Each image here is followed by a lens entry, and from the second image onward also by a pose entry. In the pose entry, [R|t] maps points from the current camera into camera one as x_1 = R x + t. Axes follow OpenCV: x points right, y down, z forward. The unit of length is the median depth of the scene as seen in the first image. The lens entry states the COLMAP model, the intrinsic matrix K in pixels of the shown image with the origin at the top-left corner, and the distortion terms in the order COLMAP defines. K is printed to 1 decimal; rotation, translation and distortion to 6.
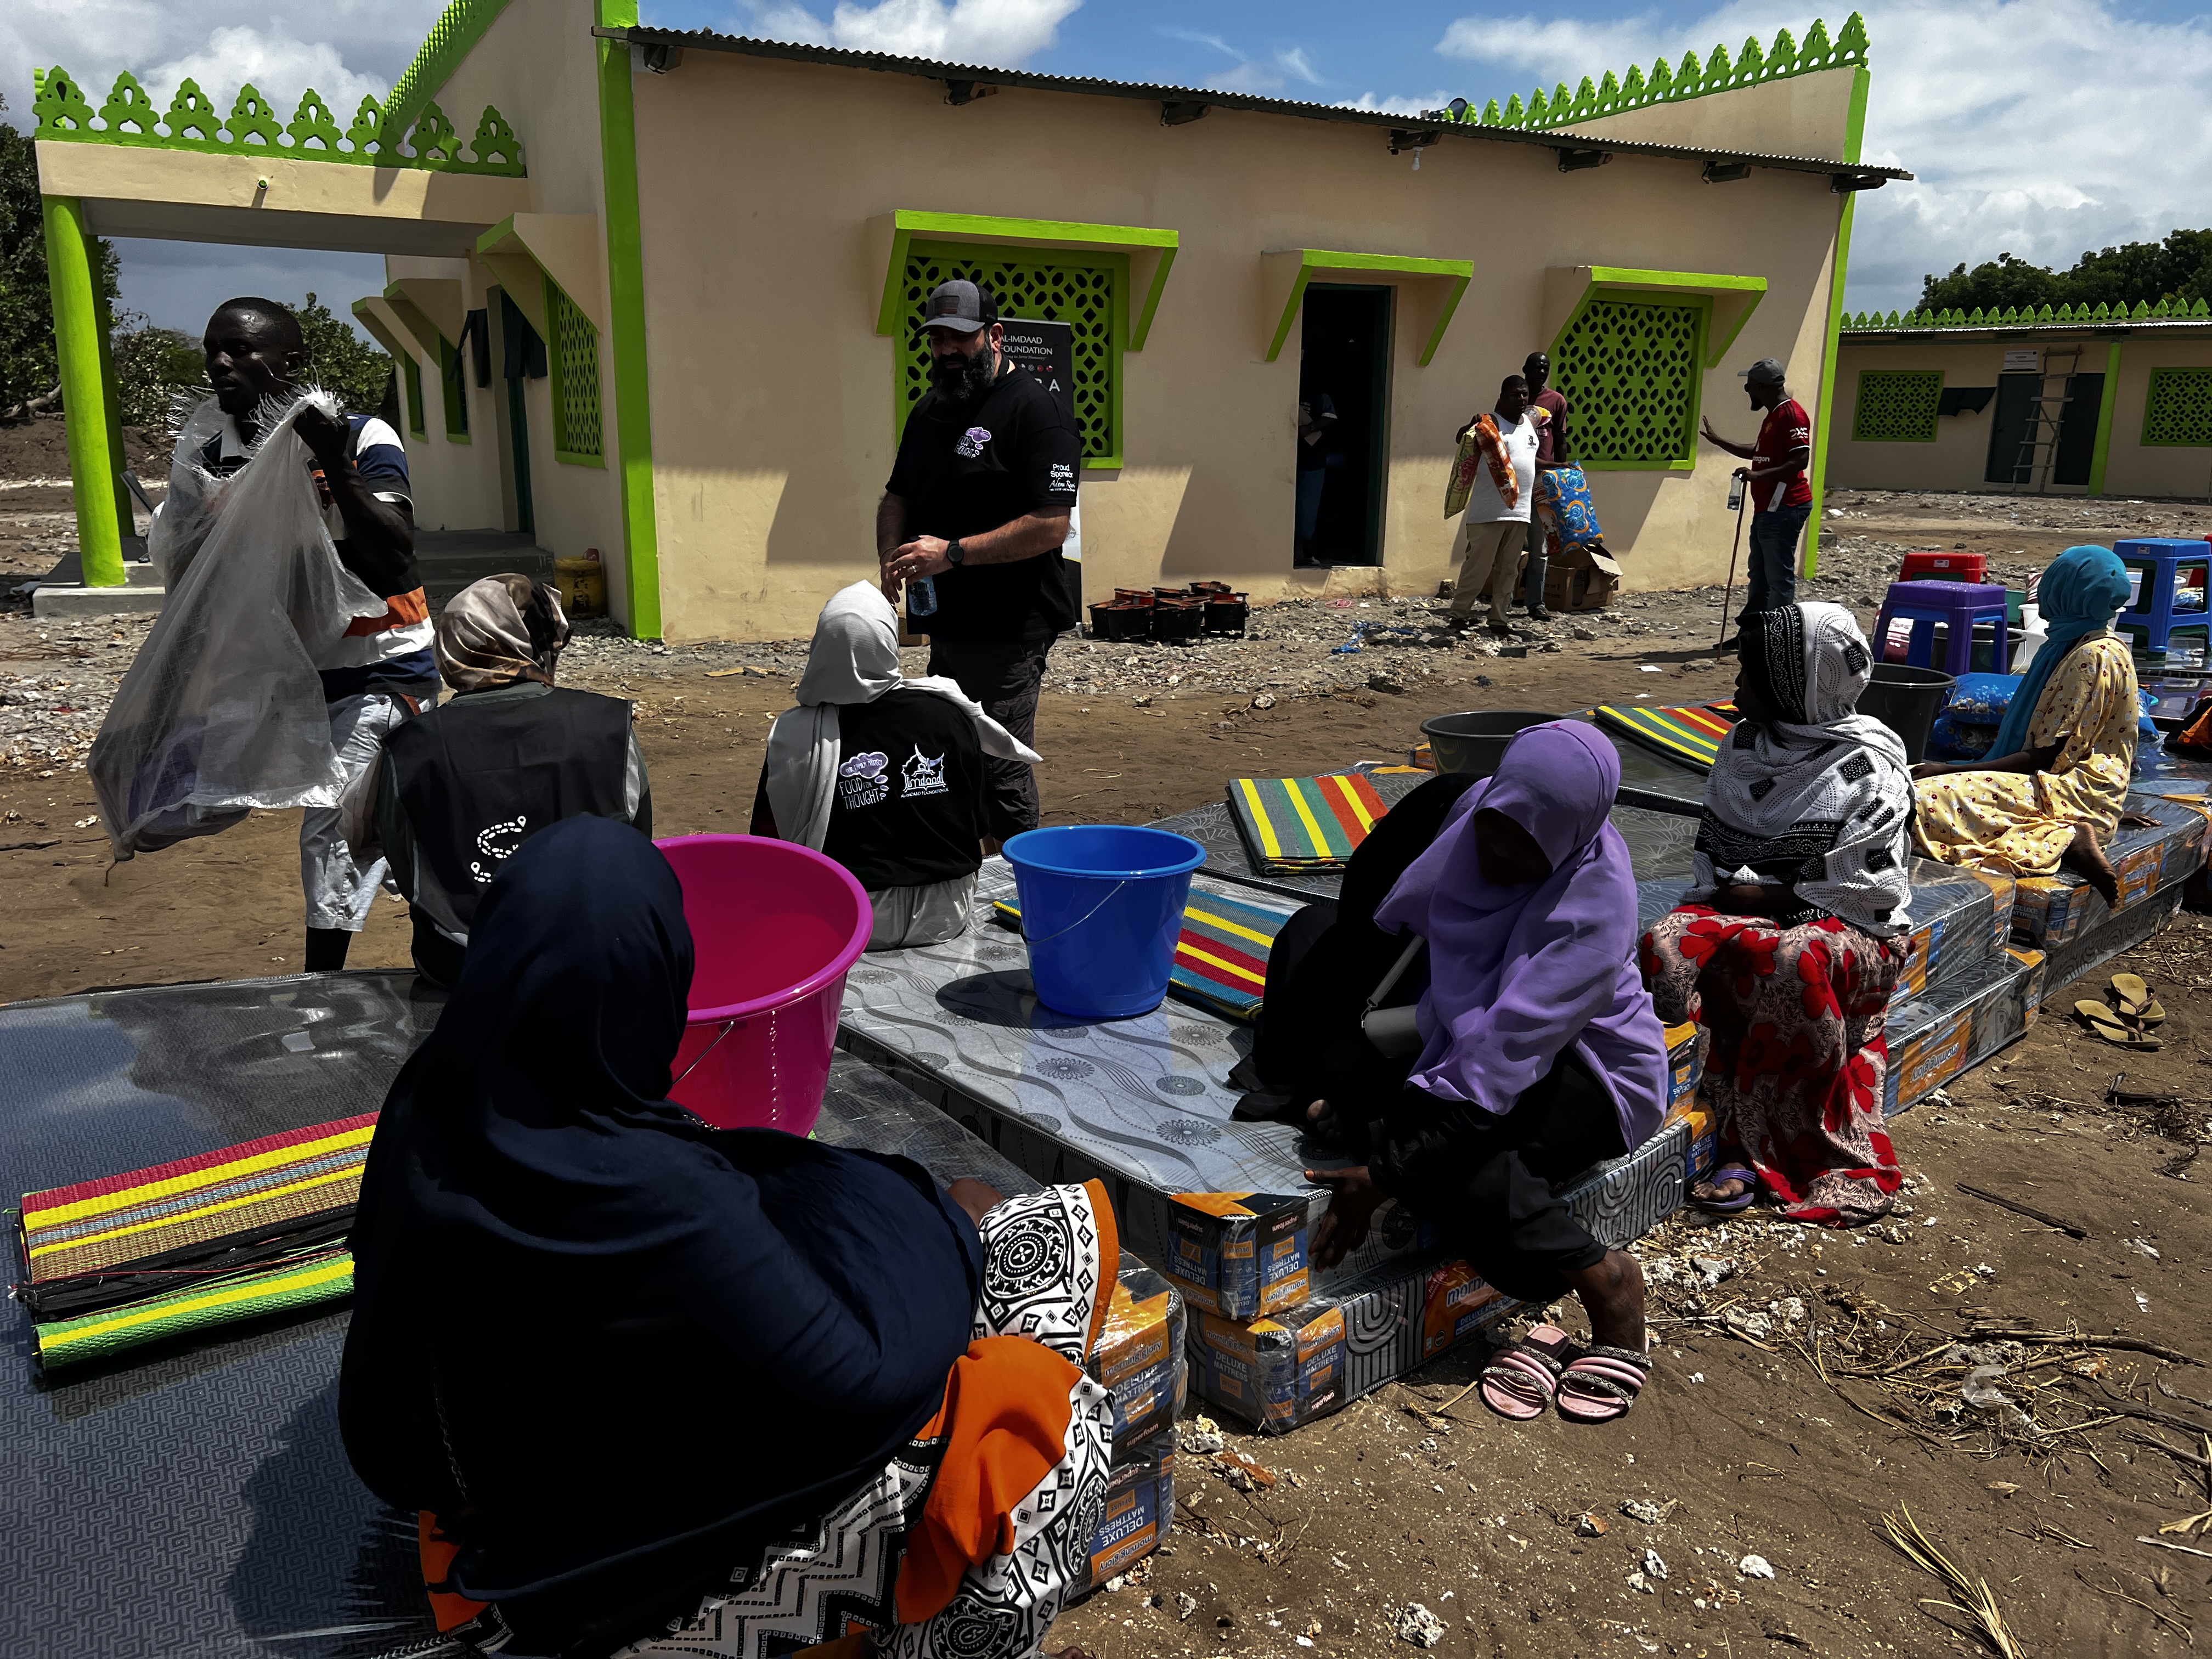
lens RADIAL K [[1684.1, 0, 1106.0], [0, 1684.1, 829.5], [0, 0, 1]] dist [0.037584, -0.033644]
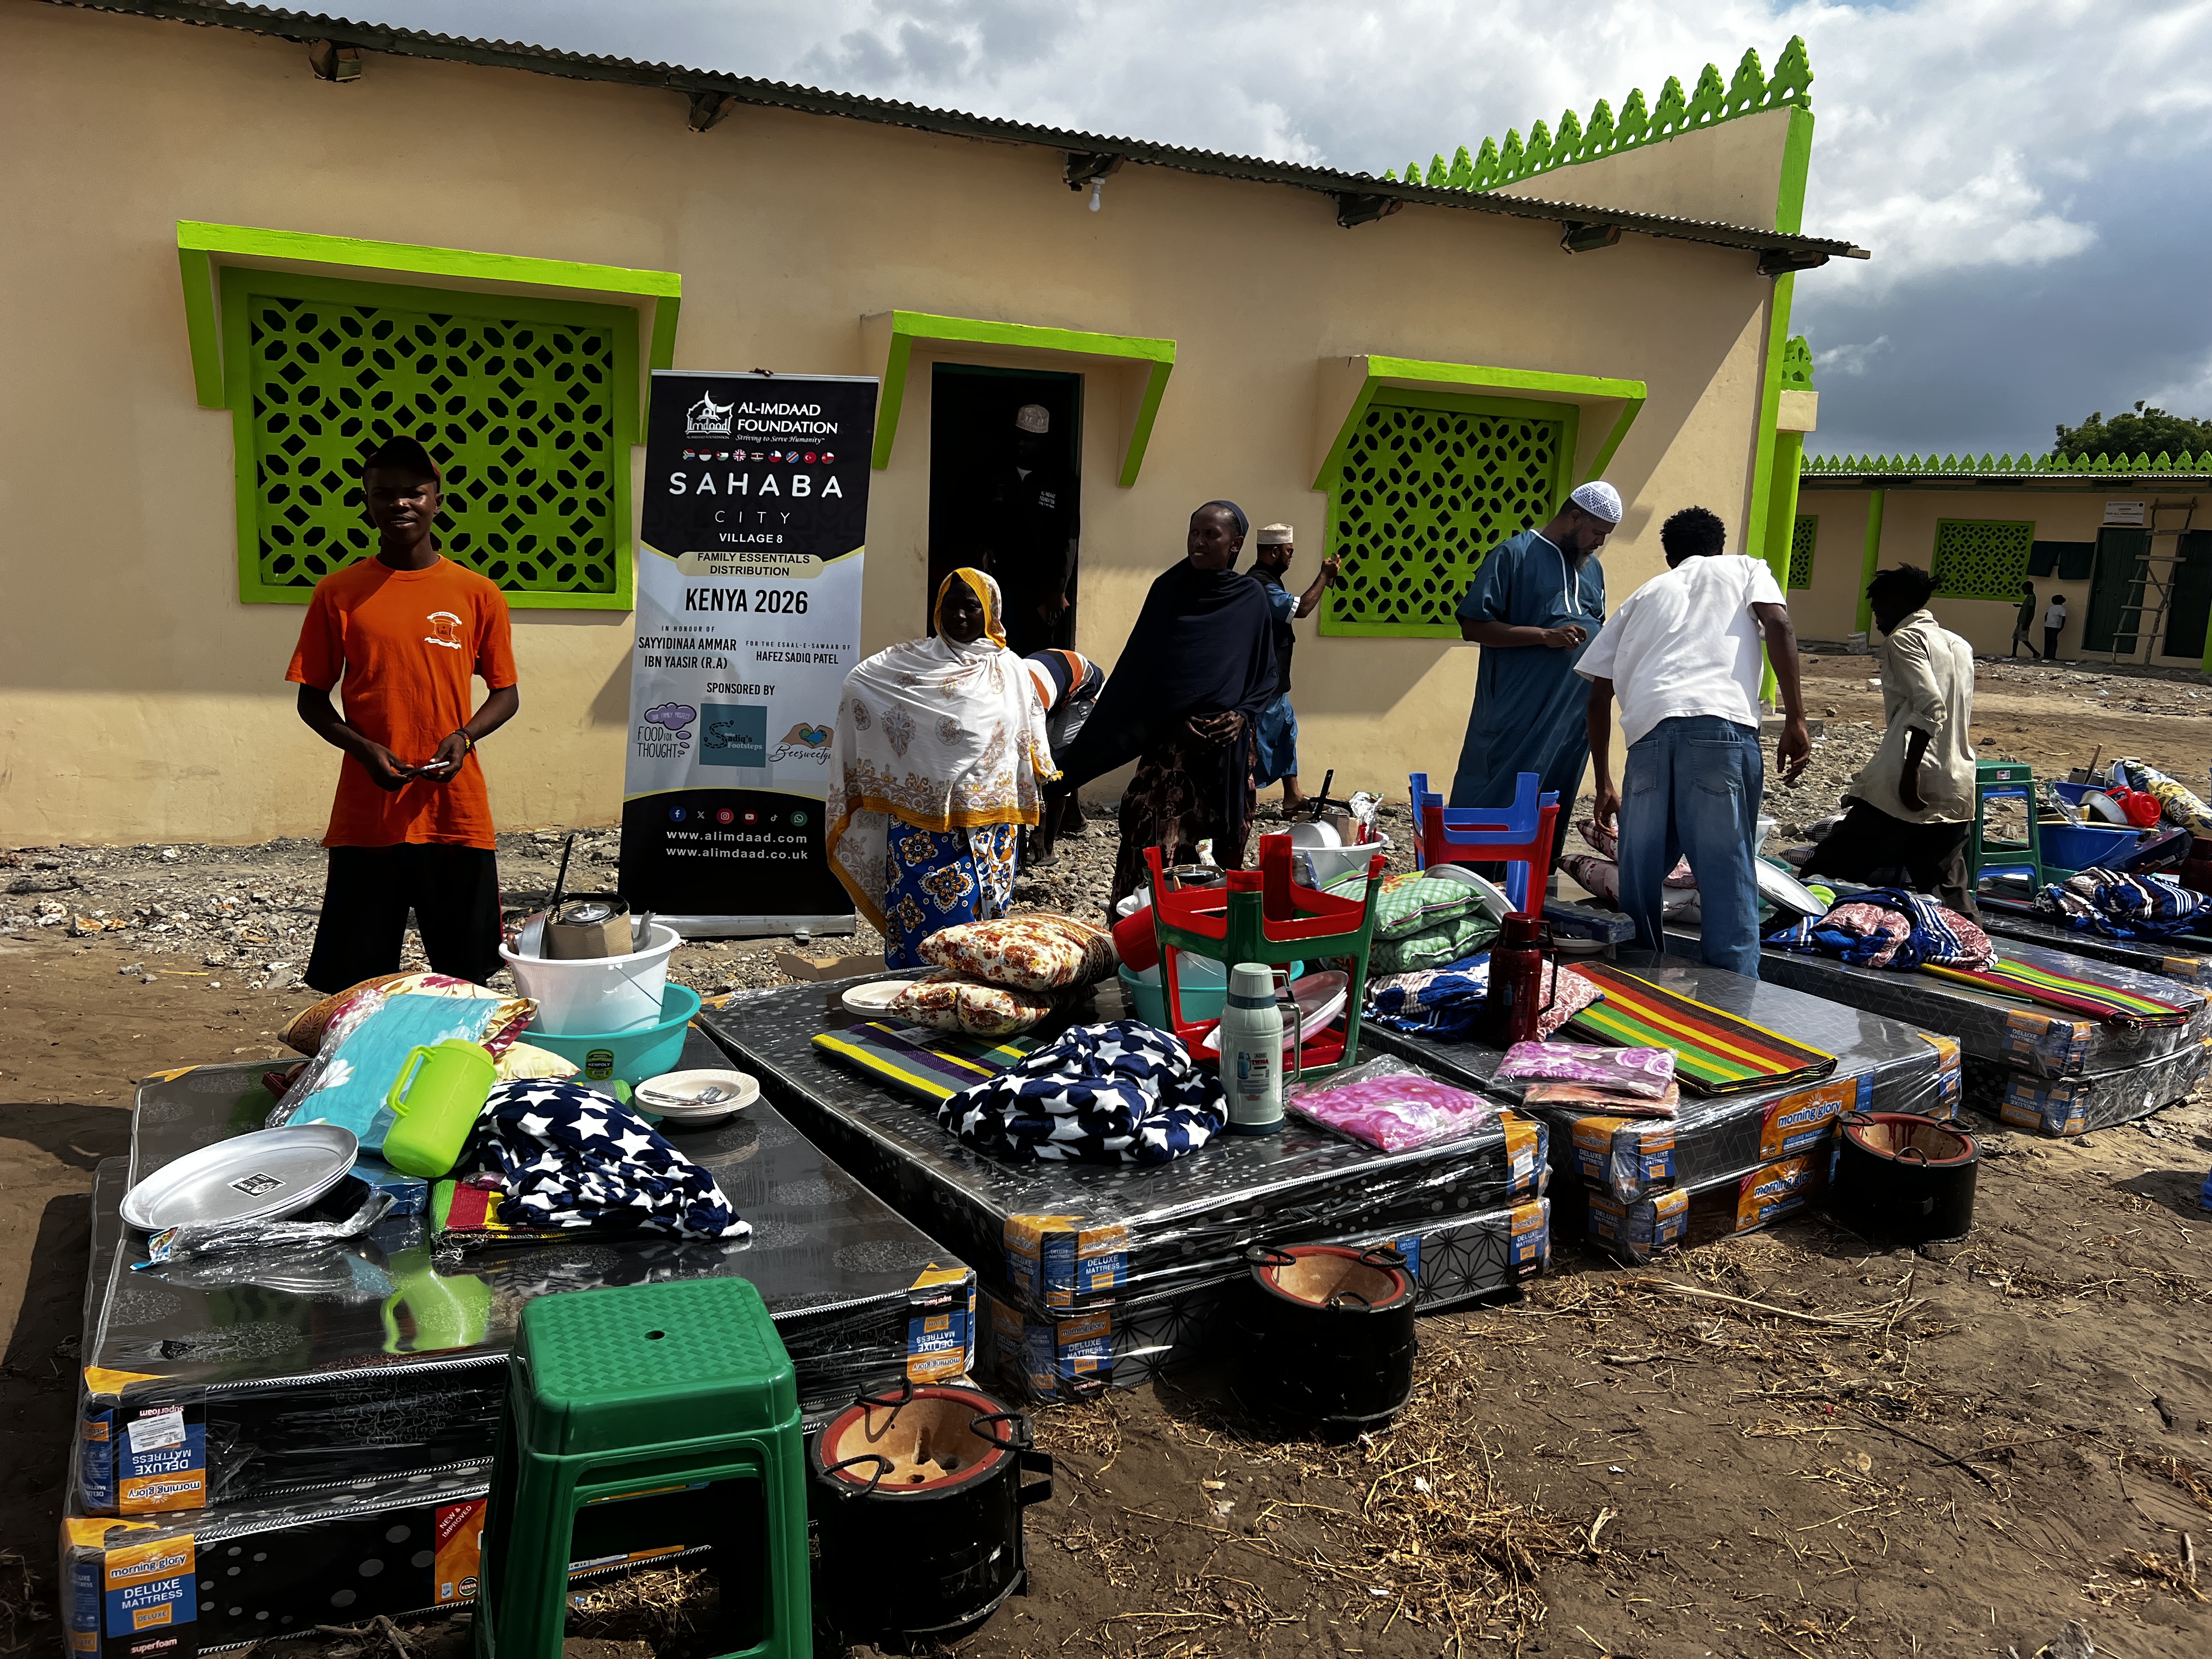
lens RADIAL K [[1684.1, 0, 1106.0], [0, 1684.1, 829.5], [0, 0, 1]] dist [0.037584, -0.033644]
pose [[0.996504, 0.046267, -0.069564, 0.215647], [-0.050926, 0.996468, -0.066764, -0.075330], [0.066230, 0.070074, 0.995341, 0.278092]]
